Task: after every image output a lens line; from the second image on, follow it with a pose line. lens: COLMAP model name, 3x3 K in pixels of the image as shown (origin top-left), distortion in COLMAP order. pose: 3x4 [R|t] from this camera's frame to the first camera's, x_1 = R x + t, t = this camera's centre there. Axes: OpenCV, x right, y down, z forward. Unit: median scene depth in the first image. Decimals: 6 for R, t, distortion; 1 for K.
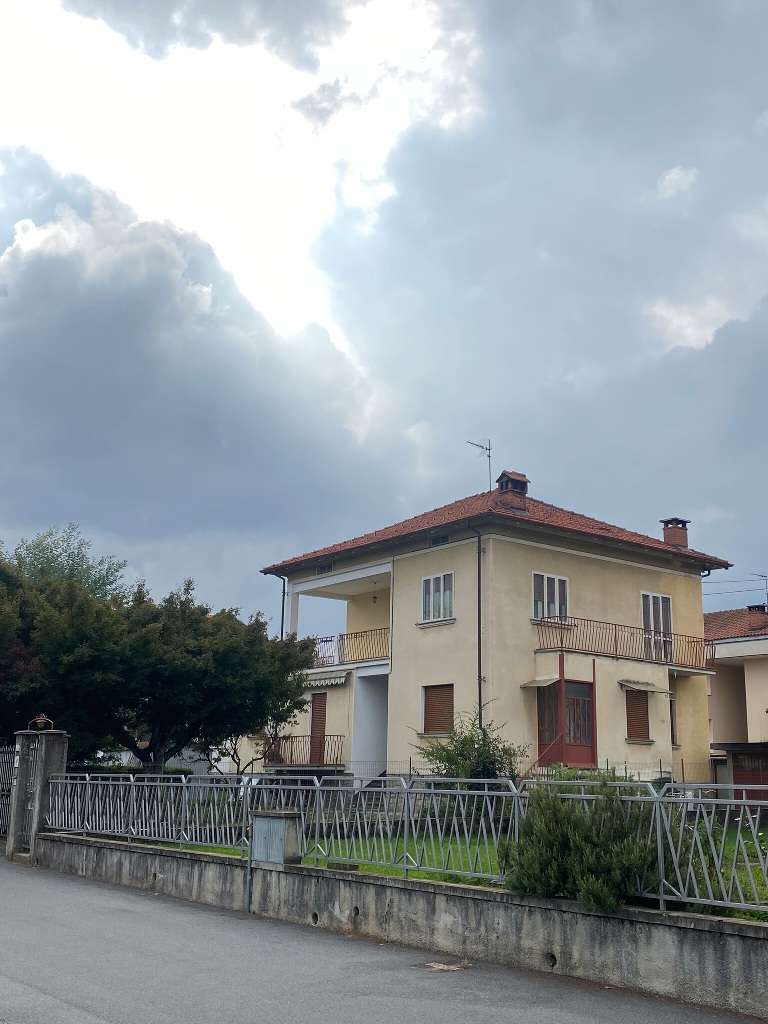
lens RADIAL K [[1110.9, 0, 368.8], [0, 1110.9, 504.8], [0, 0, 1]] dist [0.149513, -0.422304]
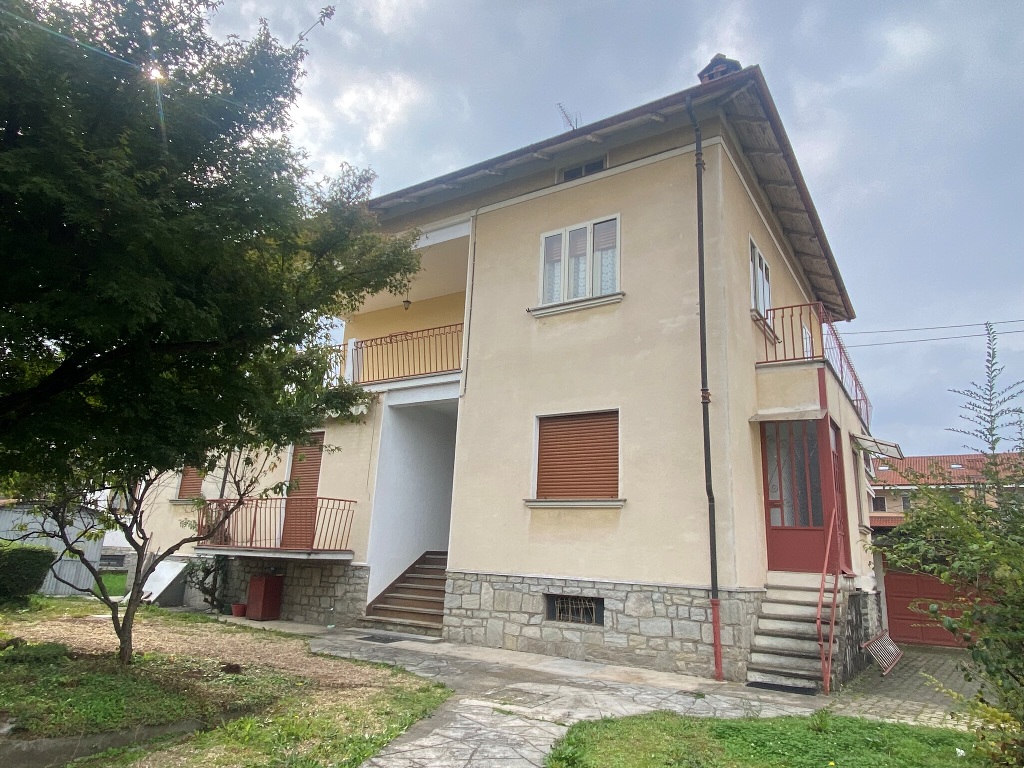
lens RADIAL K [[667.9, 0, 512.0], [0, 667.9, 384.0], [0, 0, 1]] dist [0.078066, -0.071908]
pose [[0.935528, 0.111040, 0.335348, -0.082040], [-0.110371, 0.993666, -0.021117, 0.167117], [-0.335569, -0.017257, 0.941858, 0.746350]]
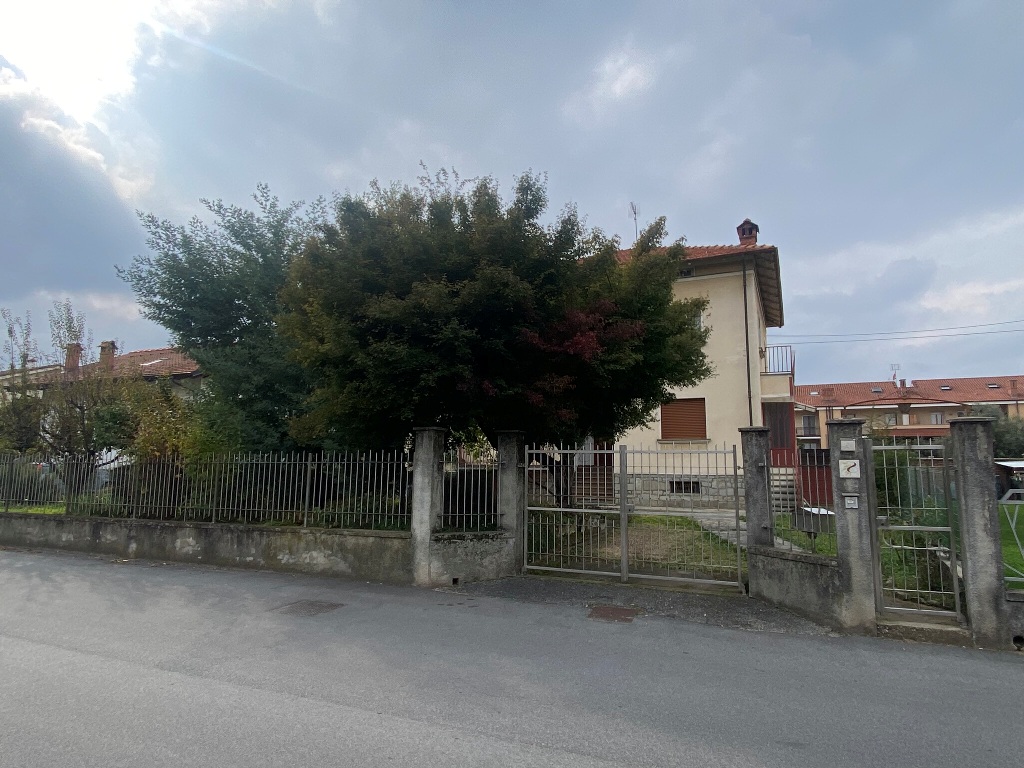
lens RADIAL K [[638.2, 0, 512.0], [0, 638.2, 384.0], [0, 0, 1]] dist [0.049065, -0.048360]
pose [[0.872589, 0.057555, 0.485052, -0.434046], [-0.108862, 0.990972, 0.078253, 0.121077], [-0.476169, -0.121086, 0.870977, 0.542655]]
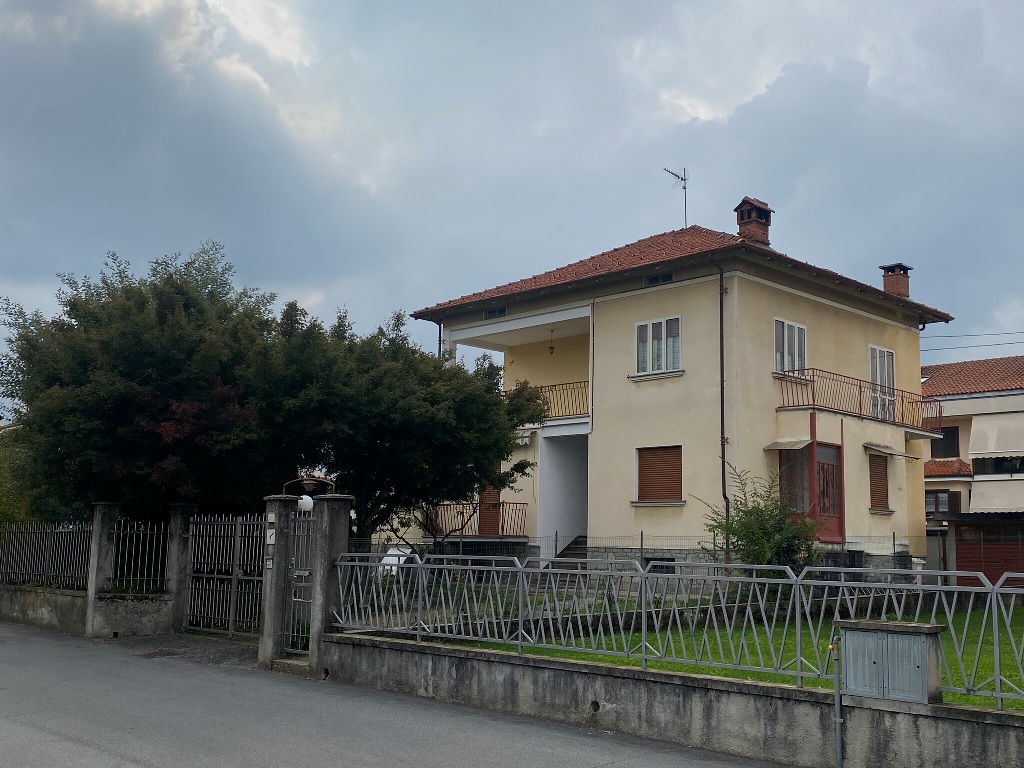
lens RADIAL K [[1110.9, 0, 512.0], [0, 1110.9, 384.0], [0, 0, 1]] dist [0.149513, -0.422304]
pose [[0.990928, 0.018505, 0.133114, -0.174861], [-0.031387, 0.994950, 0.095337, 0.037149], [-0.130677, -0.098650, 0.986505, 0.182859]]
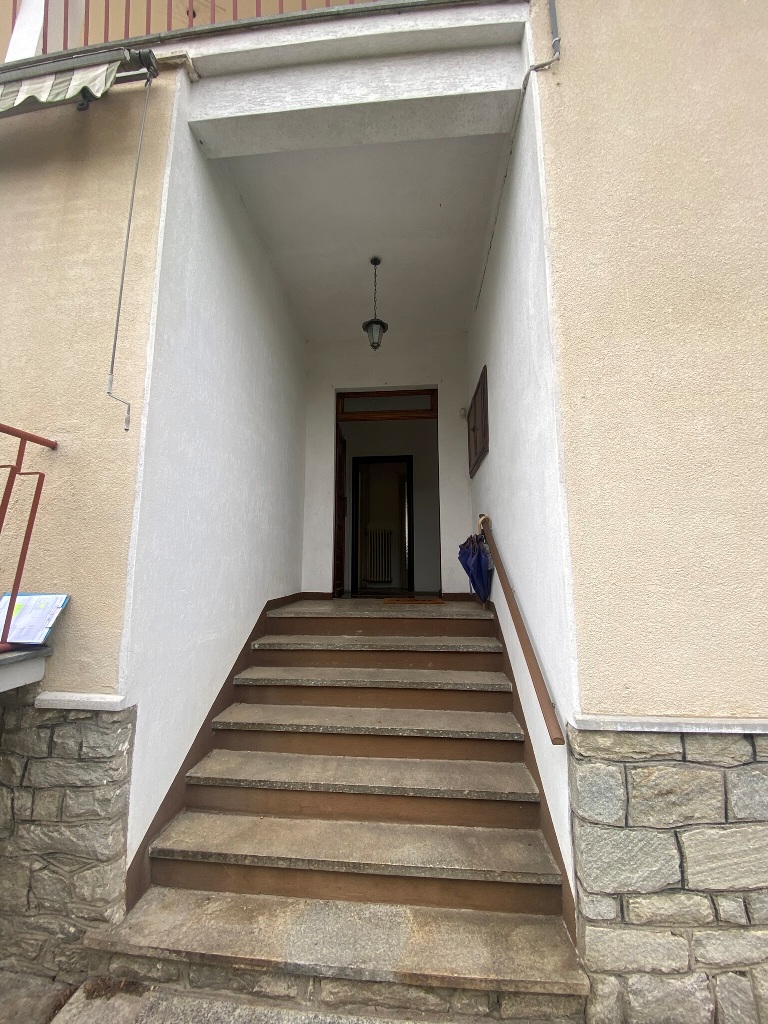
lens RADIAL K [[417.8, 0, 384.0], [0, 417.8, 512.0], [0, 0, 1]] dist [0.014692, -0.019324]
pose [[0.671520, 0.082012, 0.736433, -0.036388], [-0.166517, 0.985138, 0.042130, 0.241608], [-0.722034, -0.150919, 0.675197, 1.092055]]
